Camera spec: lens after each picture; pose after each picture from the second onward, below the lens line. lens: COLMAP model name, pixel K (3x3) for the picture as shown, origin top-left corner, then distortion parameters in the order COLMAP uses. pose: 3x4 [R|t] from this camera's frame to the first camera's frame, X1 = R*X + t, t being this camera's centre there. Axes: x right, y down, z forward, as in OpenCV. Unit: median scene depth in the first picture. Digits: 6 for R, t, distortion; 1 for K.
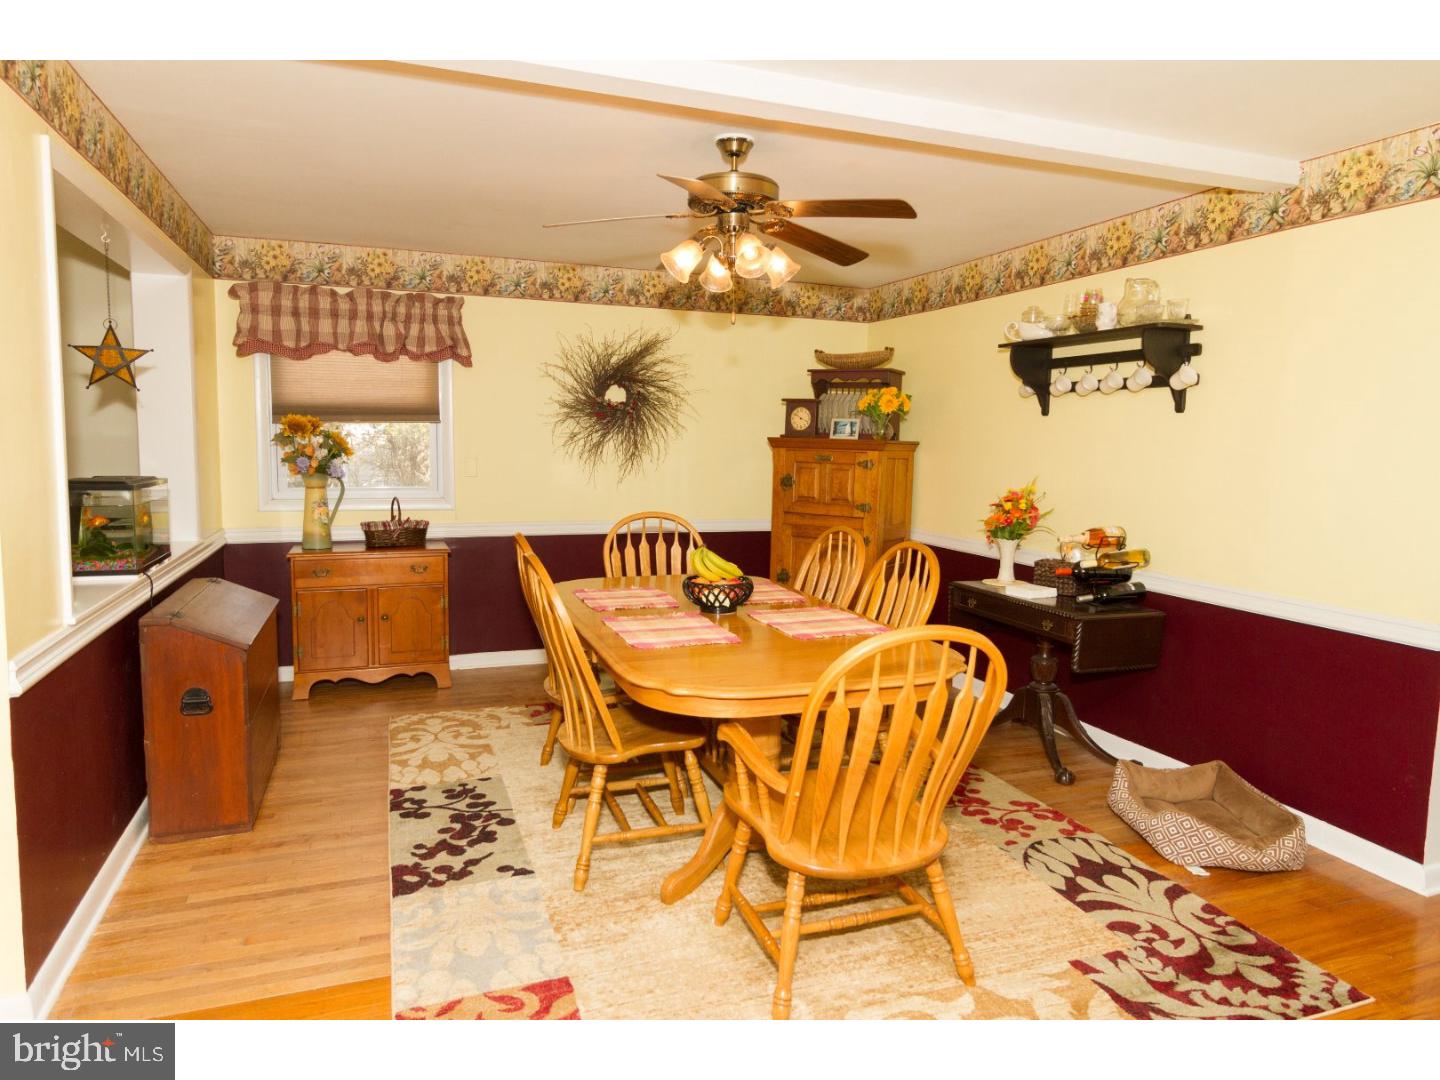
lens RADIAL K [[914.1, 0, 719.1], [0, 914.1, 542.6], [0, 0, 1]] dist [0.002283, 0.006331]
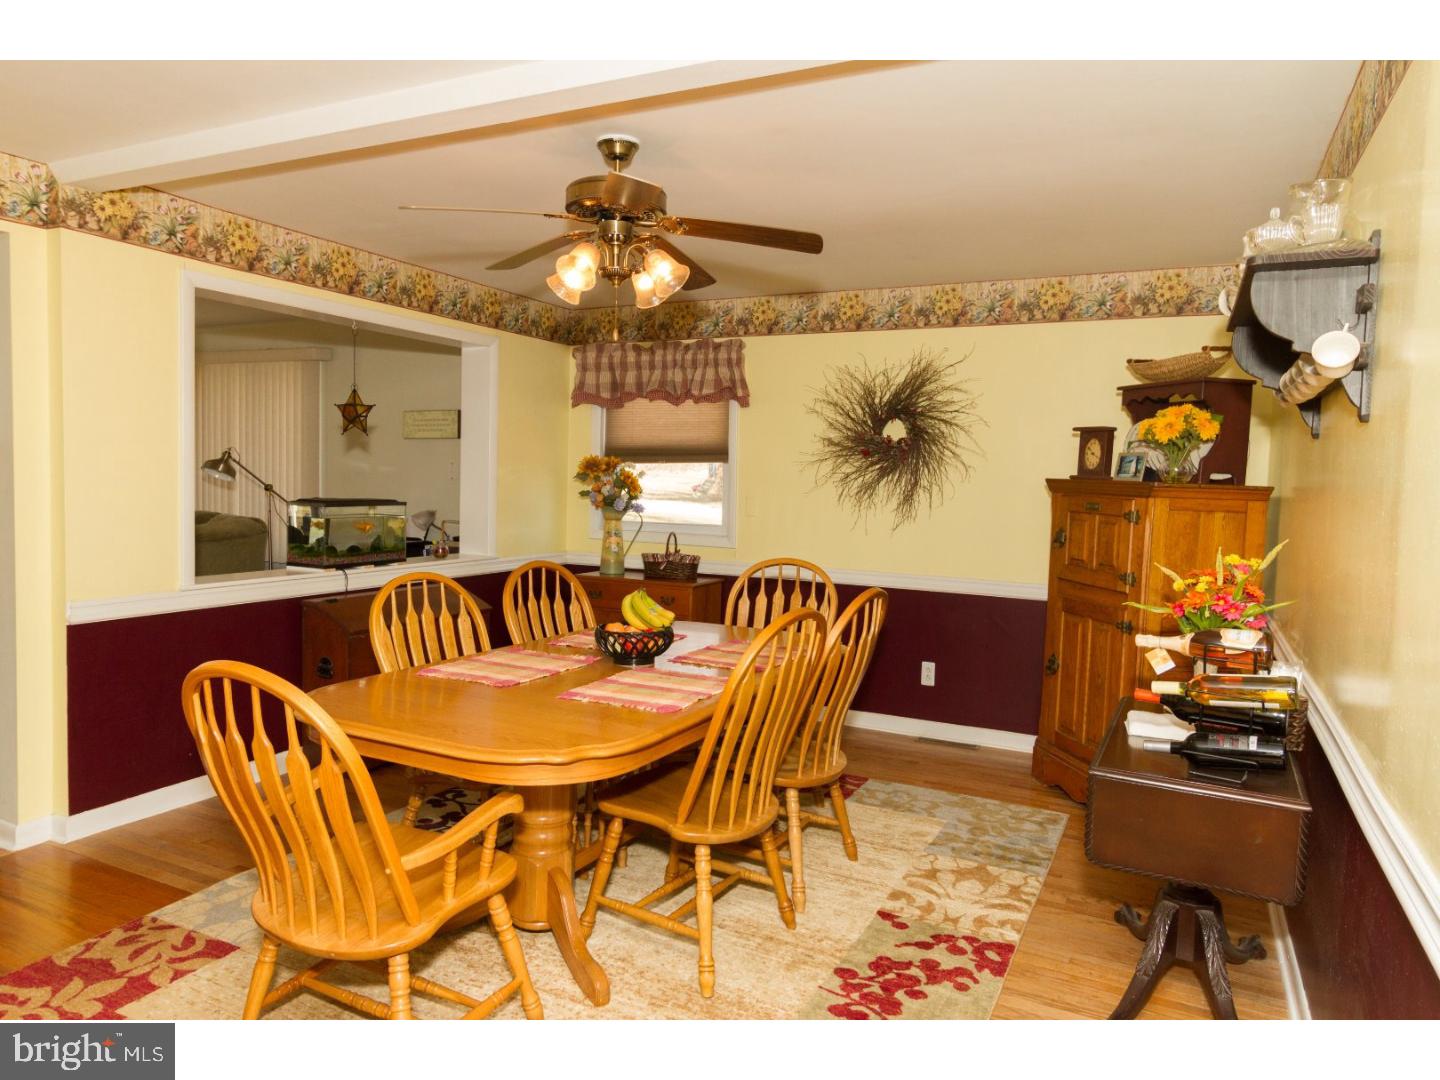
lens RADIAL K [[952.9, 0, 722.3], [0, 952.9, 540.6], [0, 0, 1]] dist [-0.002229, -0.002655]
pose [[0.677051, 0.050737, -0.734185, 0.498999], [-0.099266, 0.994800, -0.022794, -0.020200], [0.729211, 0.088312, 0.678567, 0.291017]]
